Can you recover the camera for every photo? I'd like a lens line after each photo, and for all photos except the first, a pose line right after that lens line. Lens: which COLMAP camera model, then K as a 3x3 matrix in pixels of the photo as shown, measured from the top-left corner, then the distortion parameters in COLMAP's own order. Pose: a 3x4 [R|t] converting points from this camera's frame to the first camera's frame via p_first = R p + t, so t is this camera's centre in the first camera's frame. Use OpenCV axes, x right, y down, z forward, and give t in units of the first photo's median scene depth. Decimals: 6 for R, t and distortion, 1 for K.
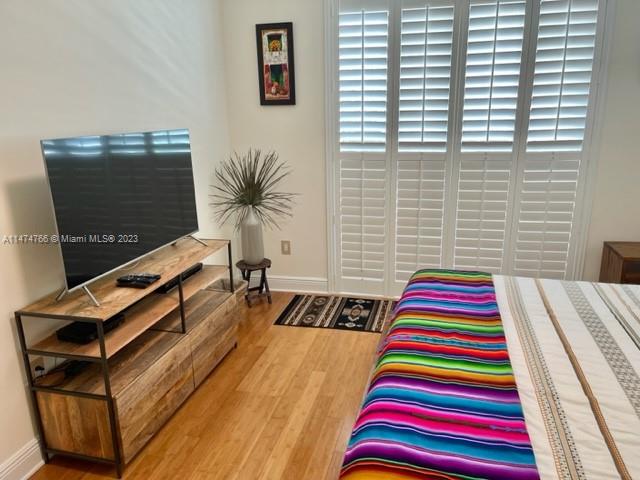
lens RADIAL K [[479.2, 0, 319.5], [0, 479.2, 243.8], [0, 0, 1]] dist [0.041765, -0.024191]
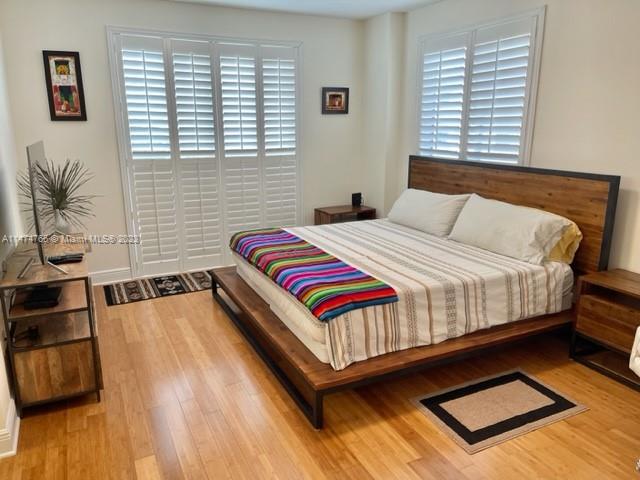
lens RADIAL K [[479.2, 0, 323.4], [0, 479.2, 238.3], [0, 0, 1]] dist [0.041765, -0.024191]
pose [[0.764441, -0.135687, 0.630253, -0.405330], [0.161018, 0.986803, 0.017147, 0.067398], [-0.624262, 0.088374, 0.776200, -0.255395]]
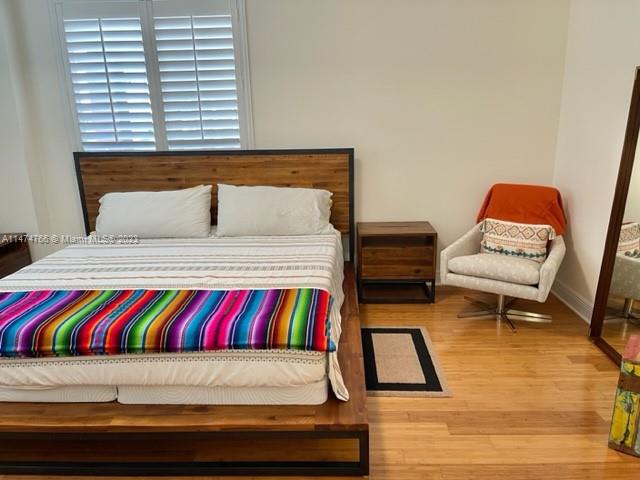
lens RADIAL K [[479.2, 0, 322.3], [0, 479.2, 241.3], [0, 0, 1]] dist [0.041765, -0.024191]
pose [[-0.206430, -0.240710, 0.948391, -0.473663], [0.285067, 0.912424, 0.293630, -0.080355], [-0.936014, 0.330970, -0.119733, 0.316283]]
